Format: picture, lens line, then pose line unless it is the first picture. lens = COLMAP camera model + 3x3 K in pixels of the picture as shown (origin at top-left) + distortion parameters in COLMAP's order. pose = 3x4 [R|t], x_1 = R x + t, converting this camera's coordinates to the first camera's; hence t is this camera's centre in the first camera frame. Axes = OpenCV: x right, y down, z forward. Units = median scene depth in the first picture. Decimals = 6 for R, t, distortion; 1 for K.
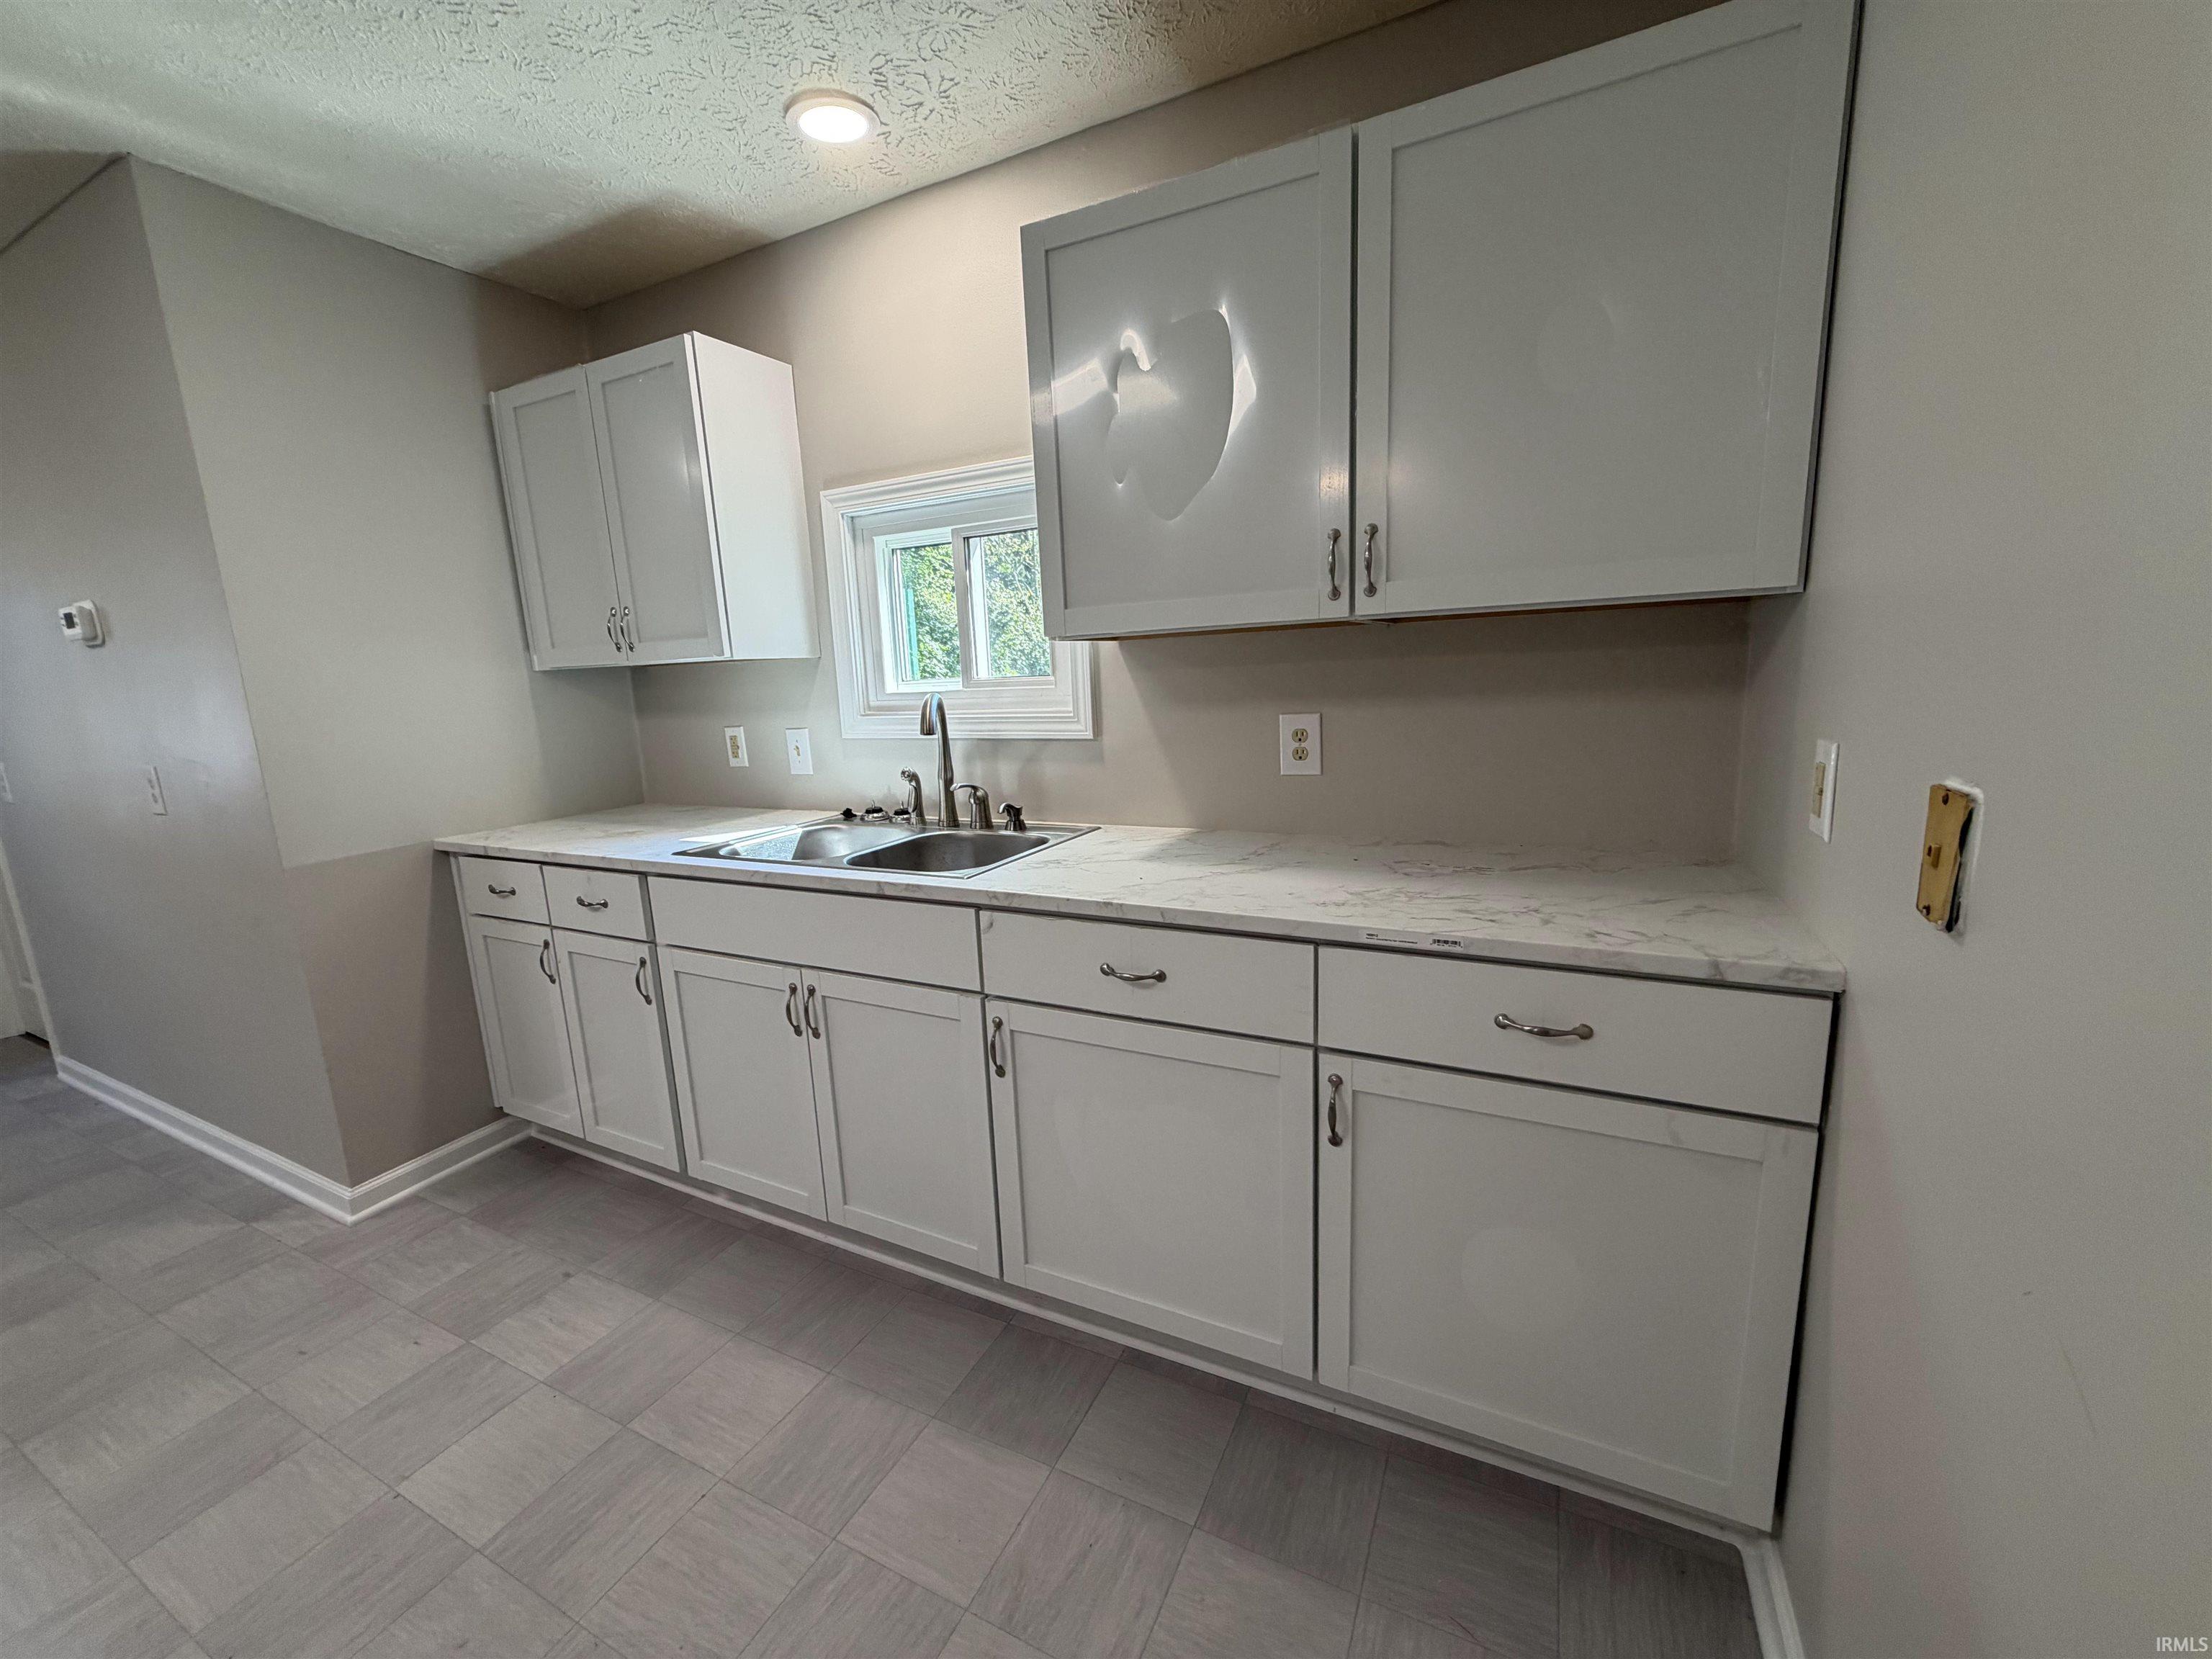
lens RADIAL K [[870.1, 0, 1106.0], [0, 870.1, 829.5], [0, 0, 1]] dist [-0.000368, 0.000016]
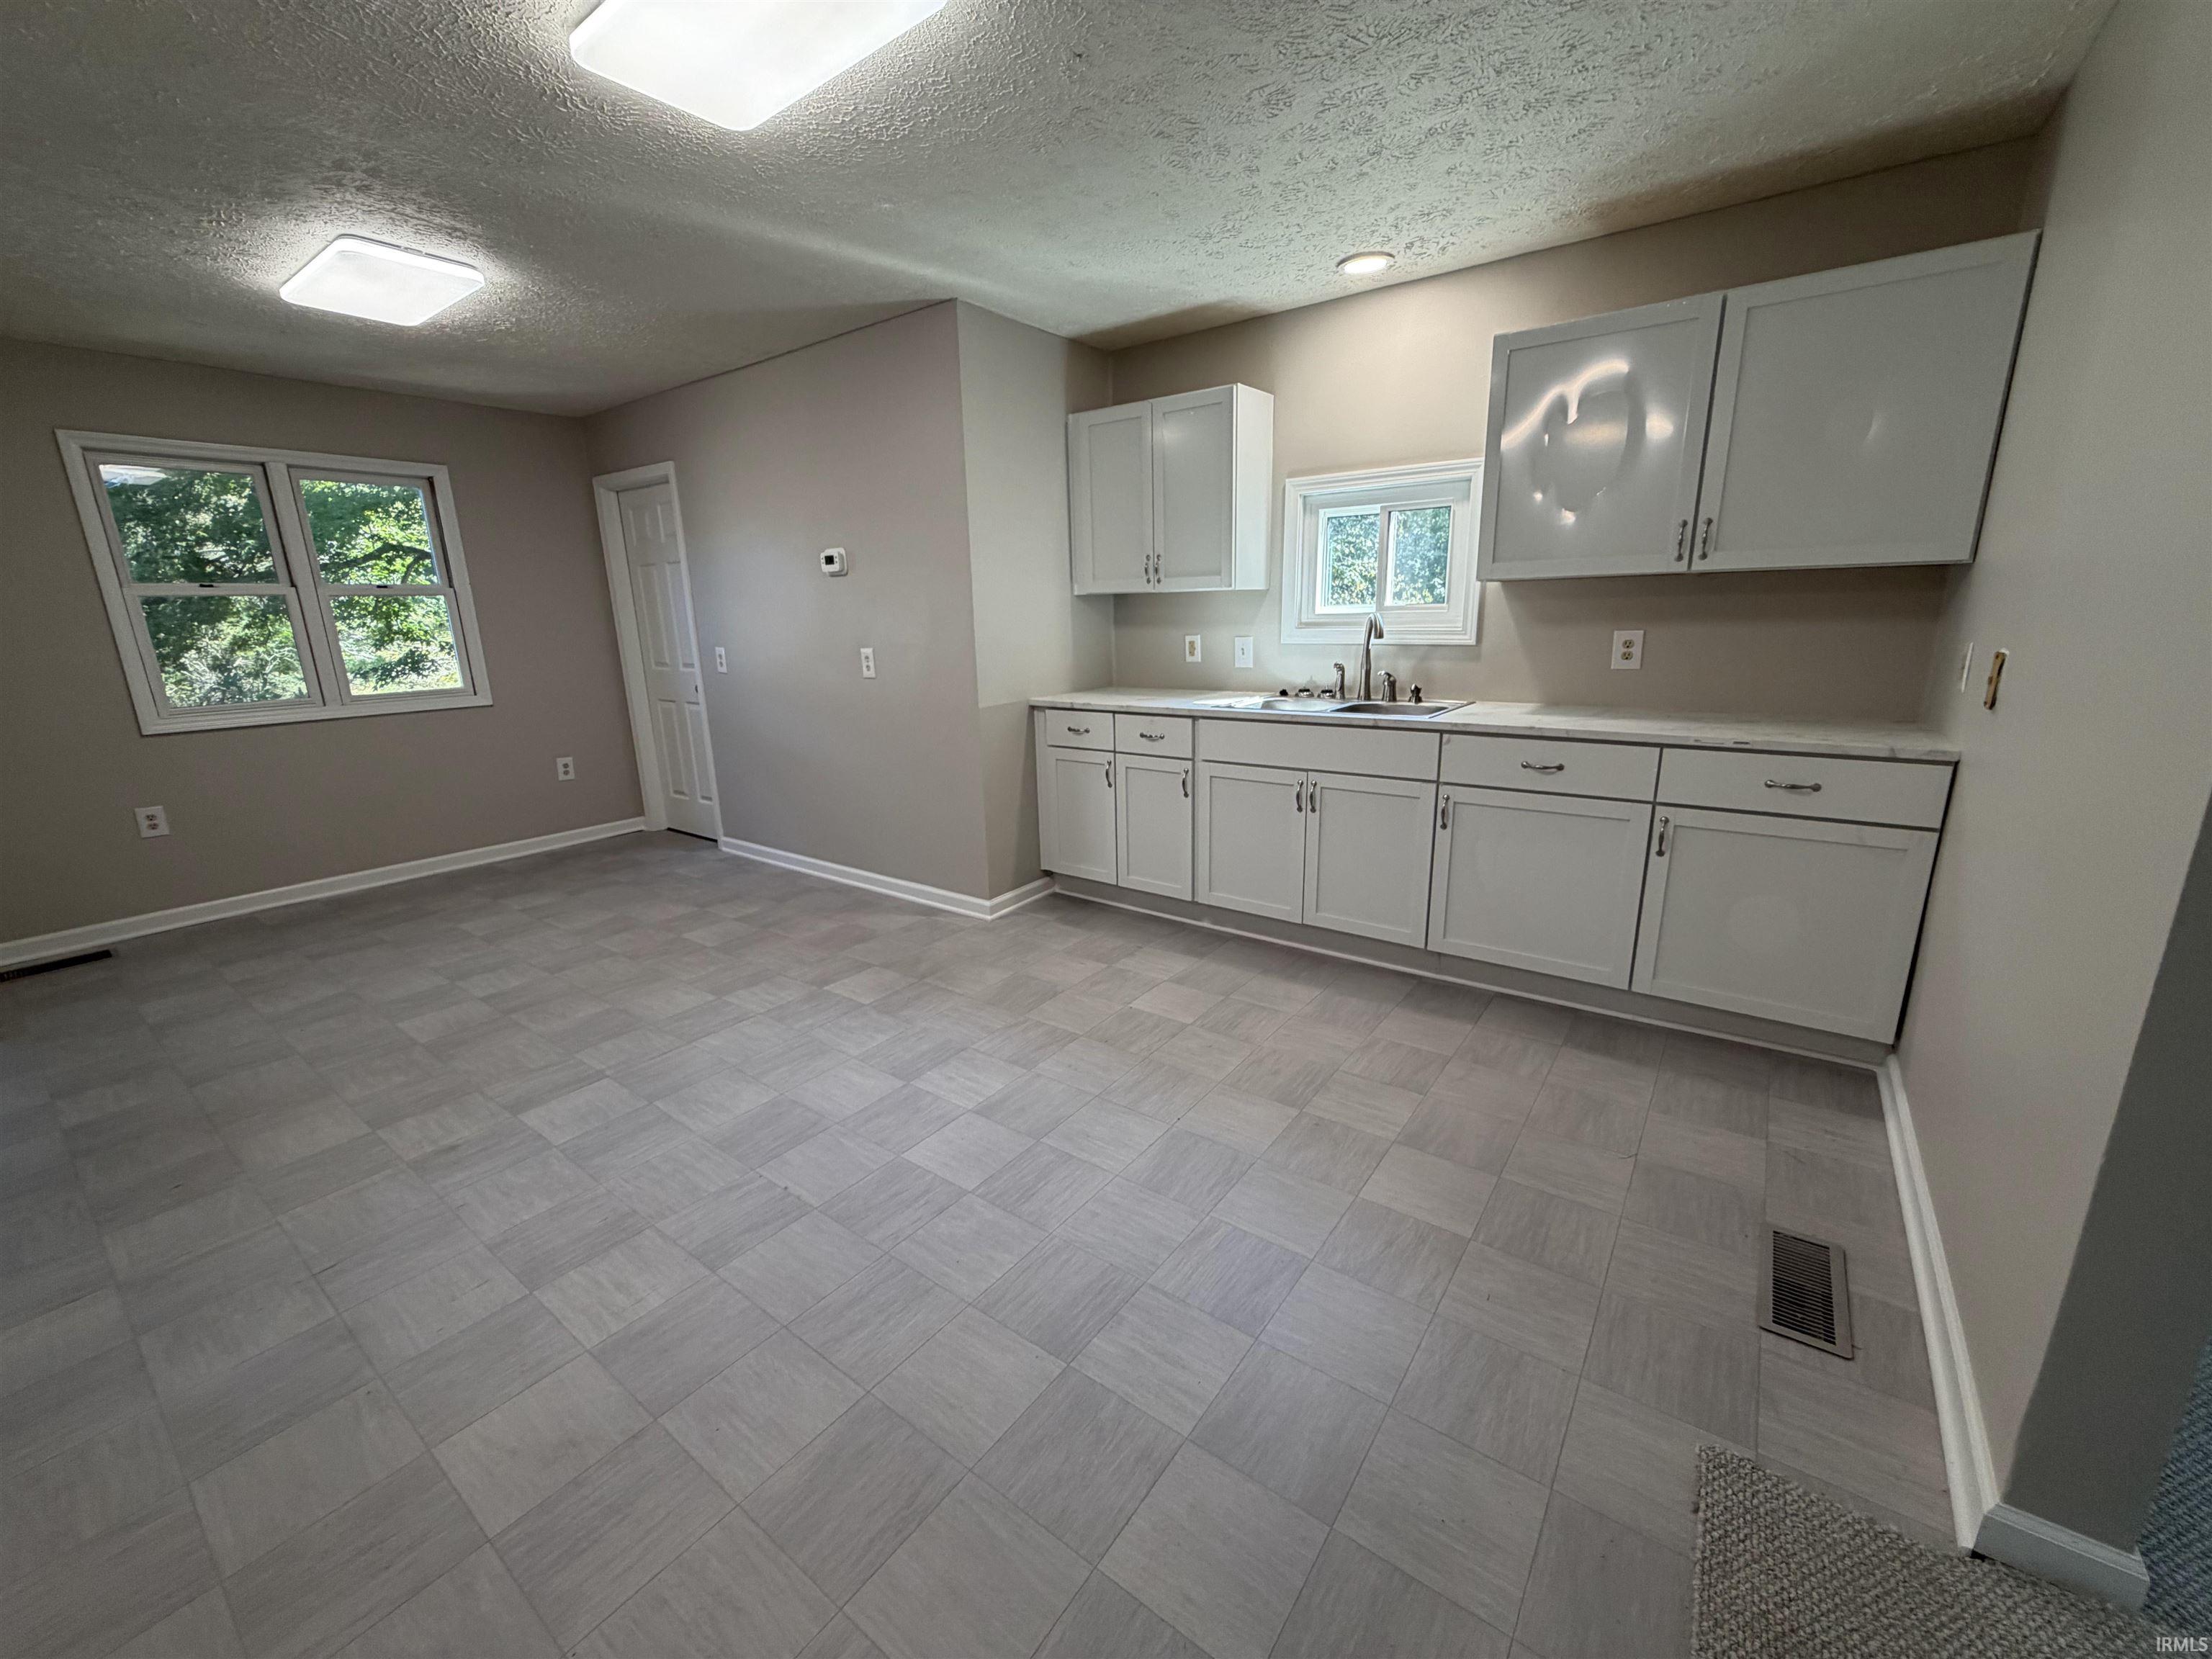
lens RADIAL K [[870.1, 0, 1106.0], [0, 870.1, 829.5], [0, 0, 1]] dist [-0.000368, 0.000016]
pose [[0.984277, 0.060886, -0.165804, -0.400604], [-0.048397, 0.995750, 0.078353, 0.140290], [0.169870, -0.069096, 0.983041, -0.696003]]
